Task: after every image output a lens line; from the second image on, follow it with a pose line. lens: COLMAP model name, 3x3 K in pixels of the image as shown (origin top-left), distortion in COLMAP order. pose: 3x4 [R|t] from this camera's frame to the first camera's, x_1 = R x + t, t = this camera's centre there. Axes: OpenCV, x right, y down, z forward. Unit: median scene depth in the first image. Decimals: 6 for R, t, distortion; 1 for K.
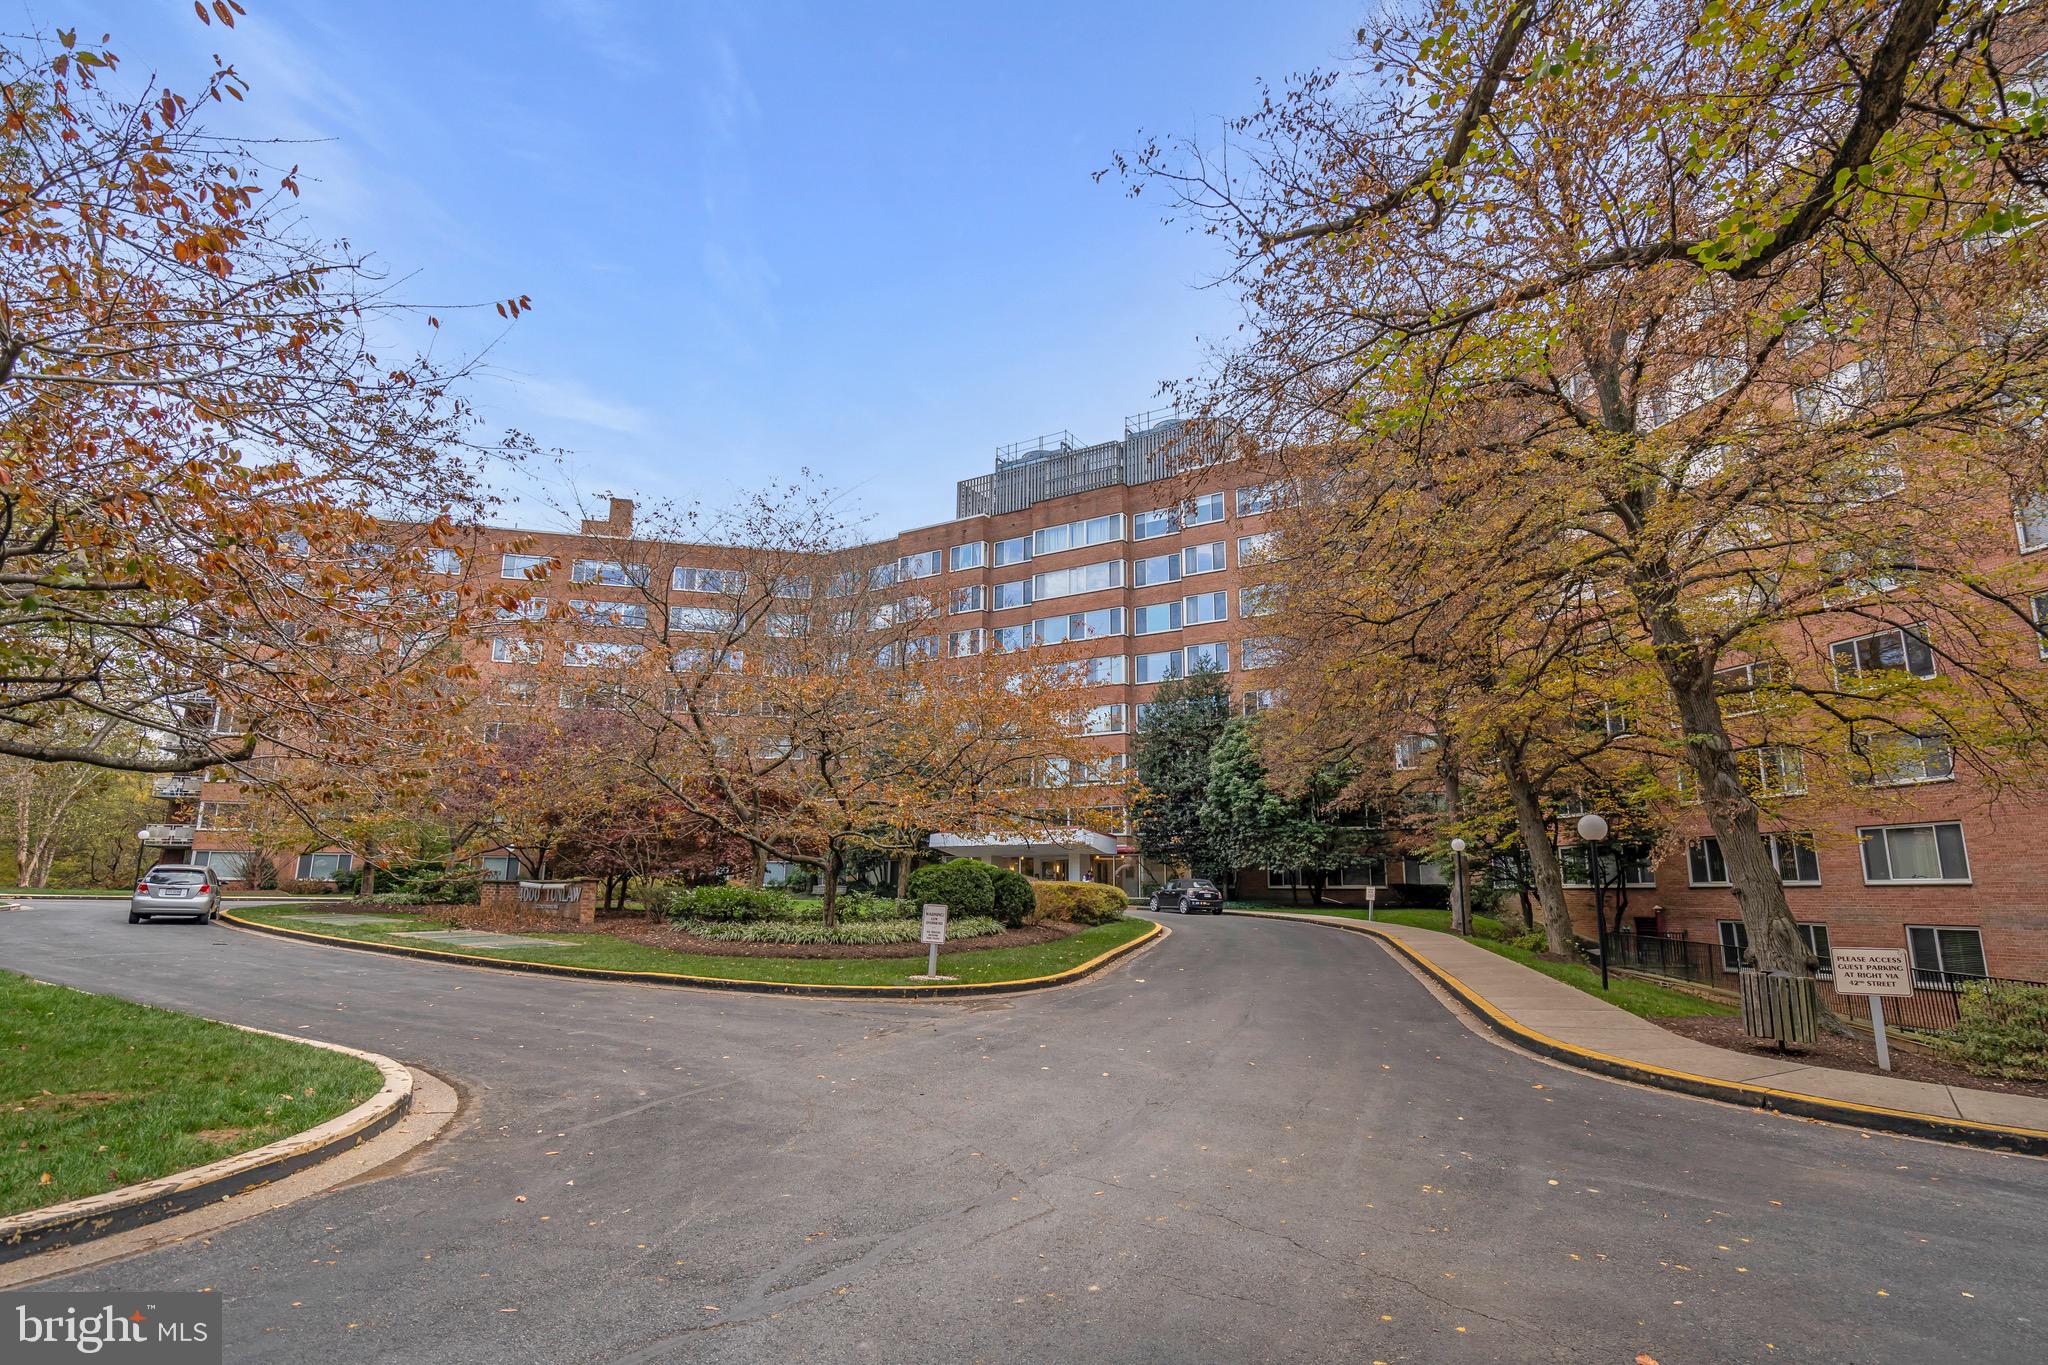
lens RADIAL K [[1064.4, 0, 1023.1], [0, 1064.4, 688.9], [0, 0, 1]] dist [-0.003744, -0.000565]
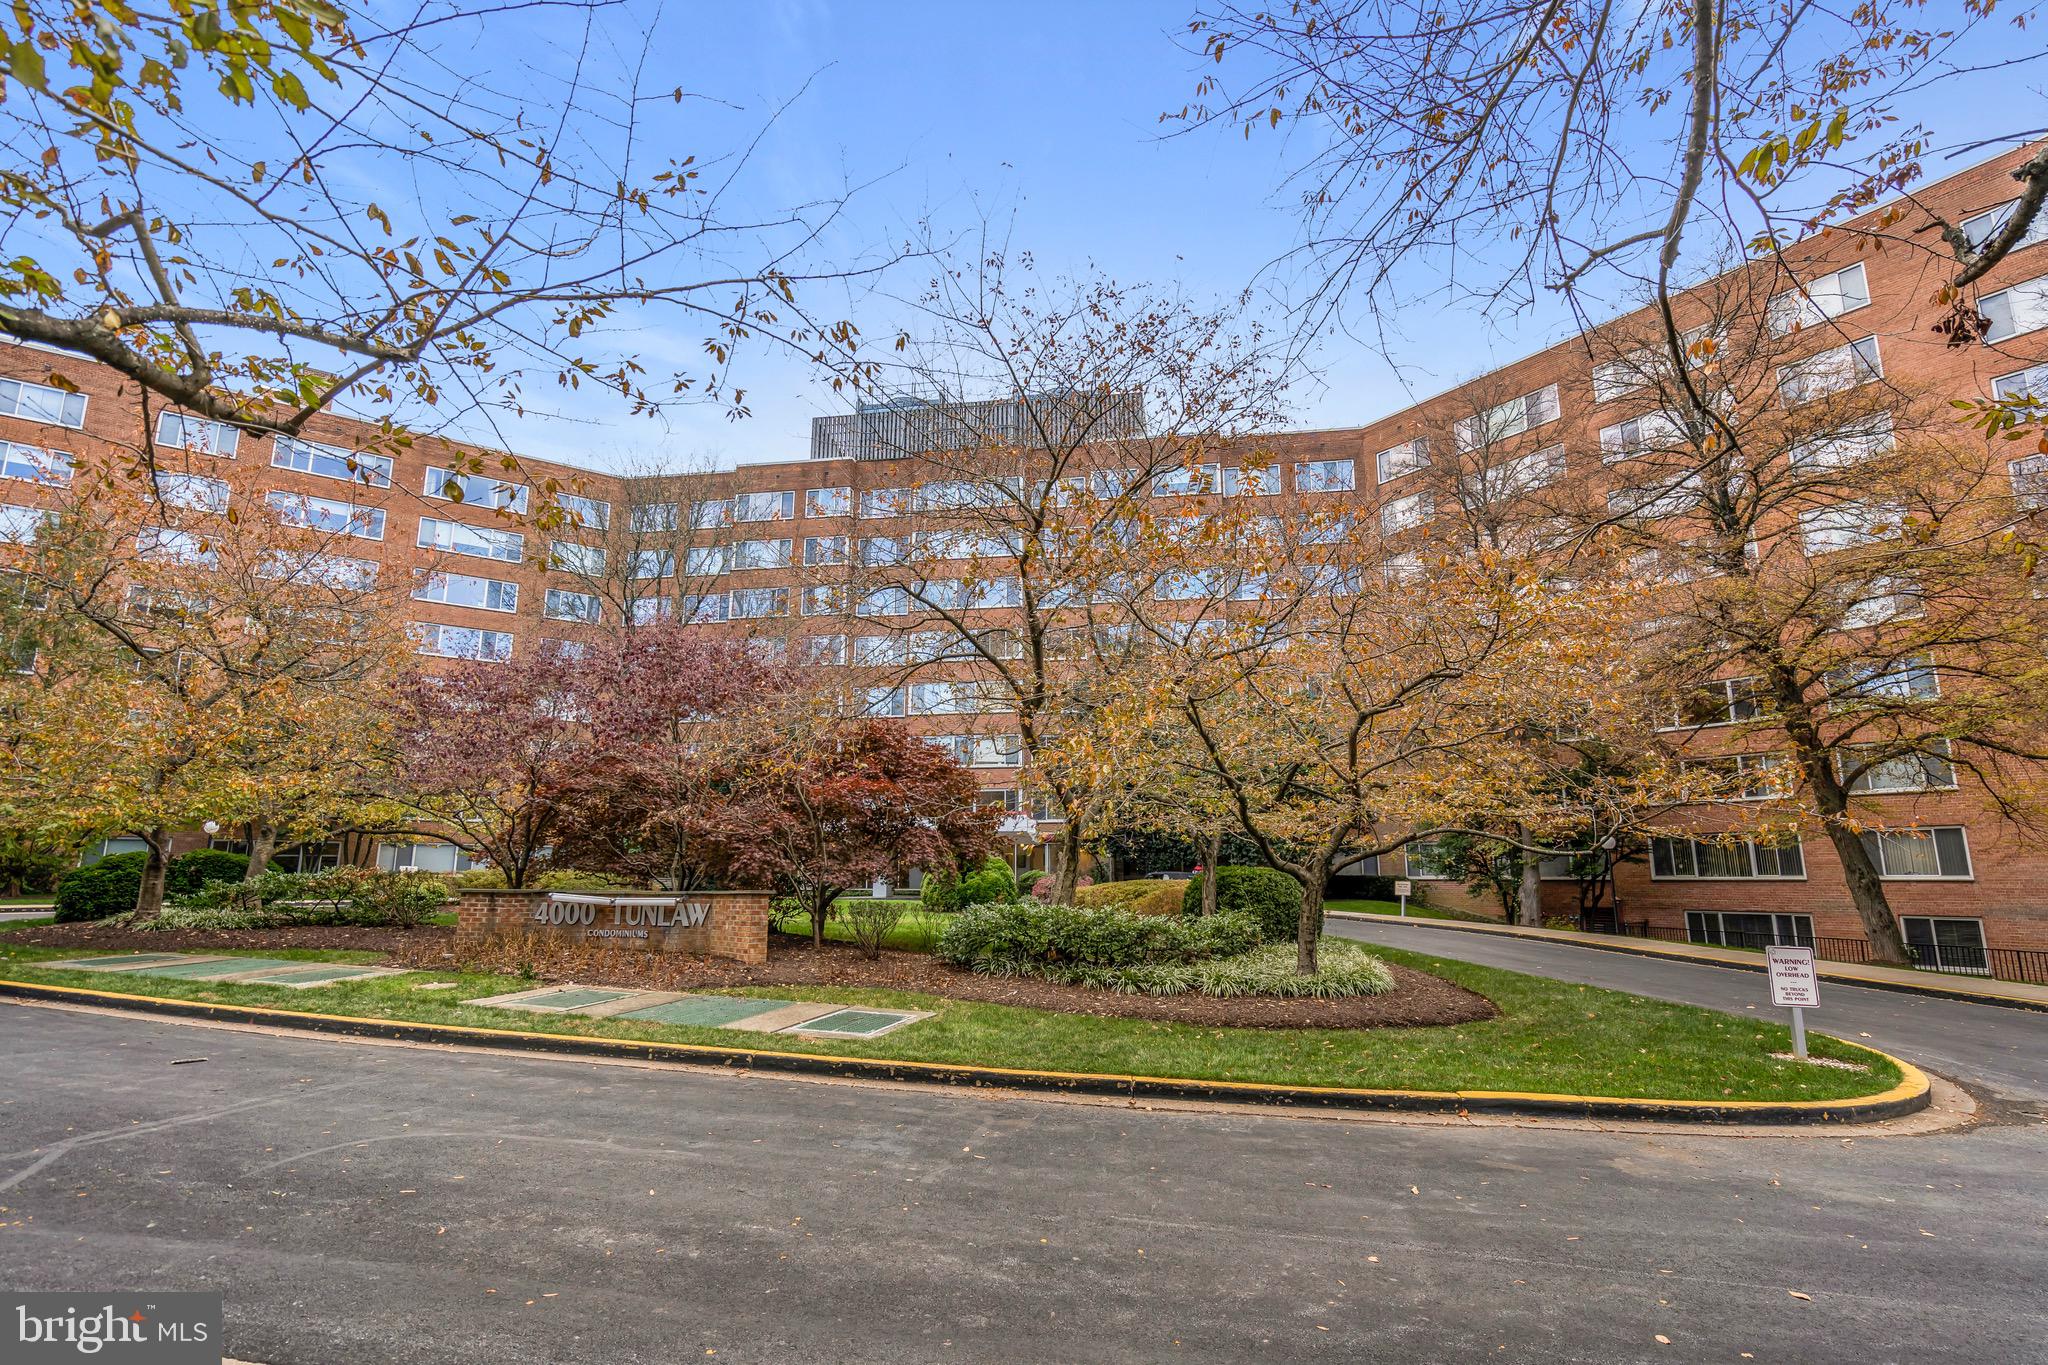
lens RADIAL K [[1000.2, 0, 1026.8], [0, 1000.2, 675.4], [0, 0, 1]] dist [-0.001912, 0.000597]
pose [[0.919030, 0.070692, 0.387796, -0.213711], [-0.069153, 0.997445, -0.017943, 0.022263], [-0.388074, -0.010327, 0.921570, 0.171984]]
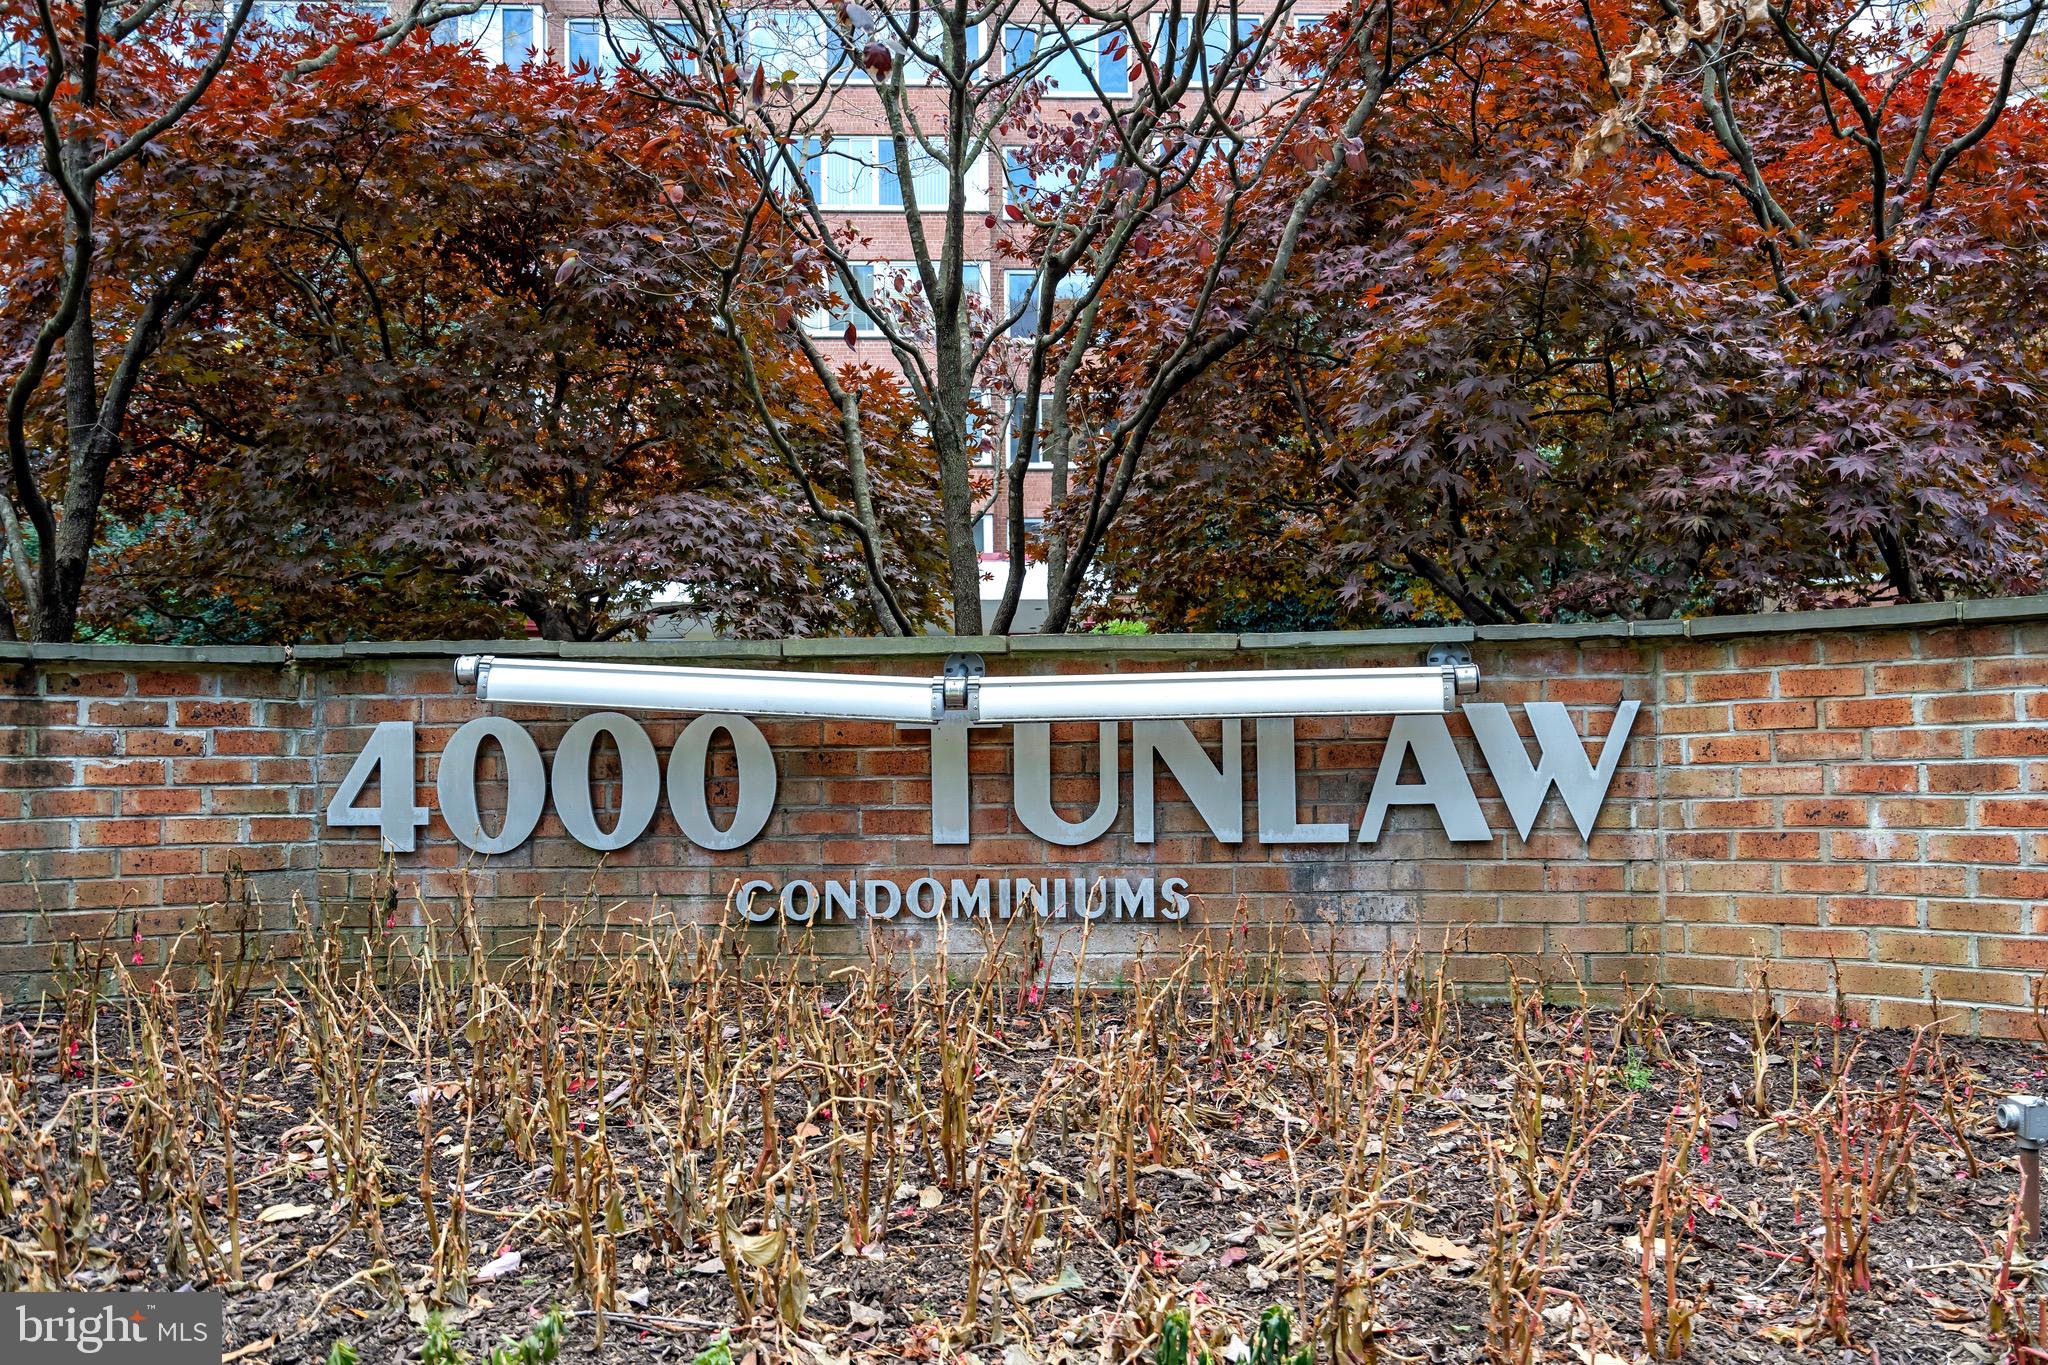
lens RADIAL K [[1794.8, 0, 1016.6], [0, 1794.8, 681.0], [0, 0, 1]] dist [0.018910, -0.001120]
pose [[0.813156, 0.000284, 0.582046, -0.247978], [-0.092446, 0.987369, 0.128670, 0.074767], [-0.574658, -0.158437, 0.802911, 0.399128]]
